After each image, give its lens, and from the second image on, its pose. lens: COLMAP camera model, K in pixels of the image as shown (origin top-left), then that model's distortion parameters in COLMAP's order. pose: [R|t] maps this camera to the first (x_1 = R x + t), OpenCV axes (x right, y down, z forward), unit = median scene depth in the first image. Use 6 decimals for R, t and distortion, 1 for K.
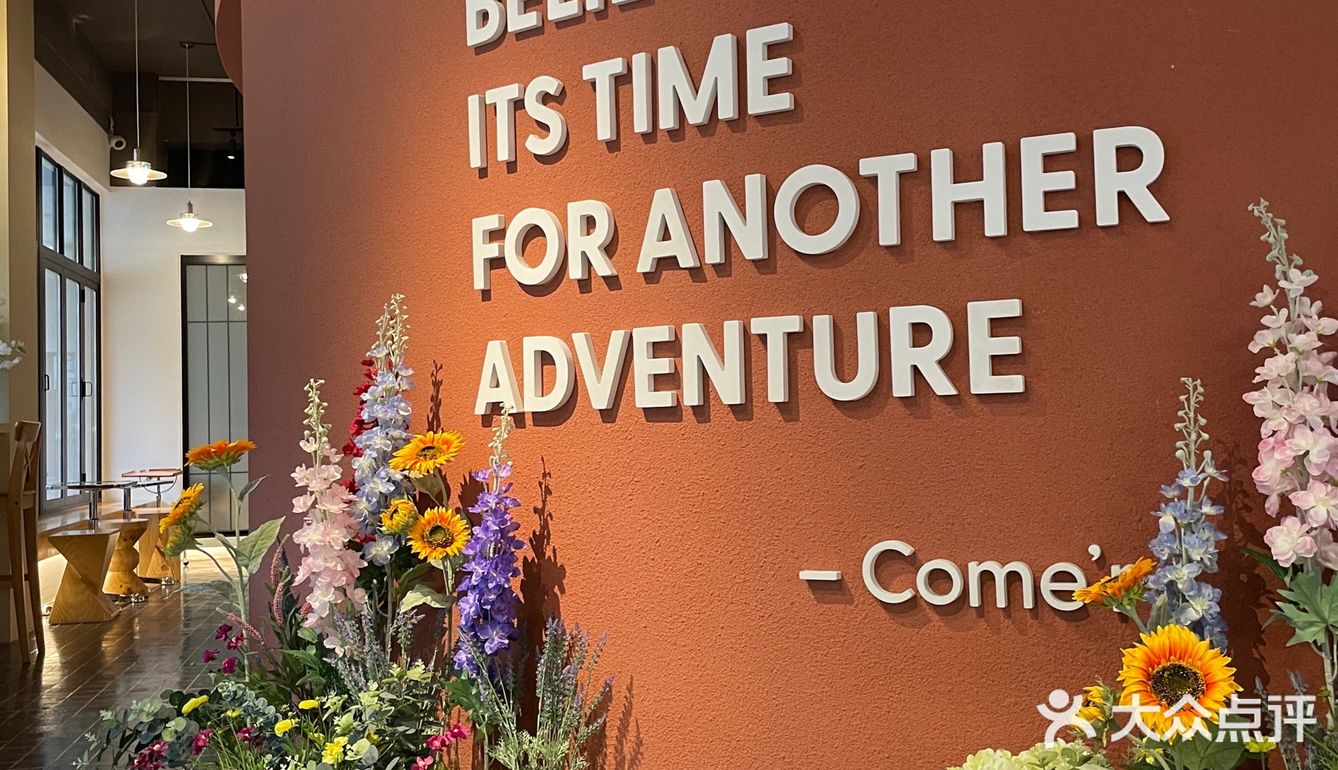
lens RADIAL K [[1326.1, 0, 669.8], [0, 1326.1, 368.4], [0, 0, 1]] dist [0.075959, -0.017243]
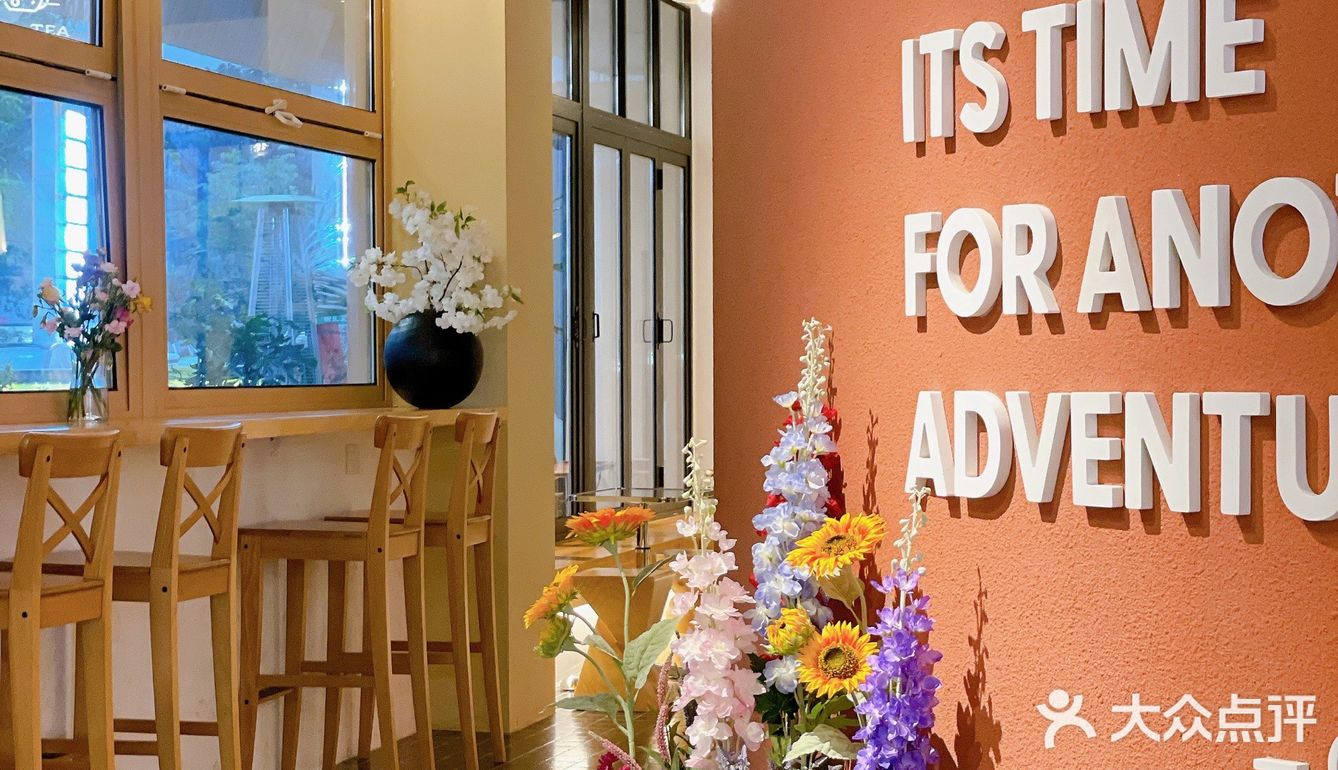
lens RADIAL K [[2605.7, 0, 669.0], [0, 2605.7, 385.0], [0, 0, 1]] dist [0.017221, 0.329761]
pose [[0.901931, 0.023687, -0.431231, 0.356721], [-0.000556, 0.998558, 0.053686, -0.102766], [0.431880, -0.048181, 0.900643, -0.319772]]
